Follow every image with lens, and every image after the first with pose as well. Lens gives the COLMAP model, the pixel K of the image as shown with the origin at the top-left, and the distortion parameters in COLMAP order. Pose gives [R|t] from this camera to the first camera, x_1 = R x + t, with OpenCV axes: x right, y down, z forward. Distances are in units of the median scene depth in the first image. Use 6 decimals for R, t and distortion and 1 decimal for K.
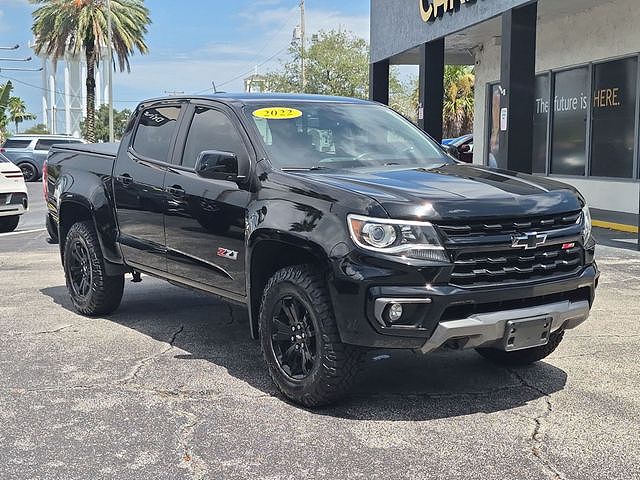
lens RADIAL K [[942.4, 0, 286.5], [0, 942.4, 241.7], [0, 0, 1]] dist [0.168402, -0.105298]
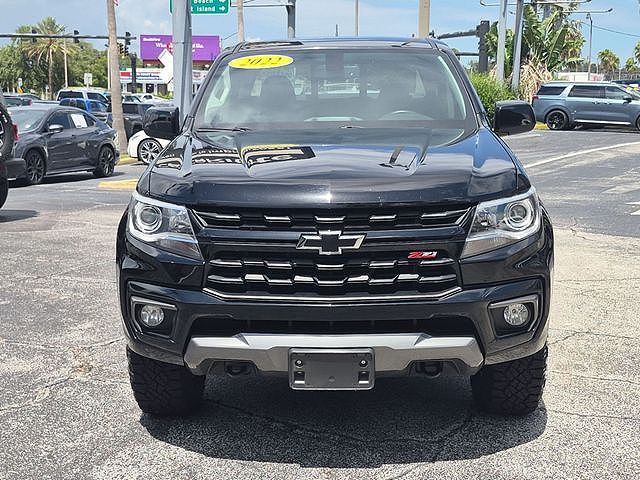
lens RADIAL K [[942.4, 0, 286.5], [0, 942.4, 241.7], [0, 0, 1]] dist [0.168402, -0.105298]
pose [[0.810821, 0.095705, -0.577417, 0.591295], [-0.063473, 0.995100, 0.075805, -0.049239], [0.581843, -0.024814, 0.812923, 0.378481]]
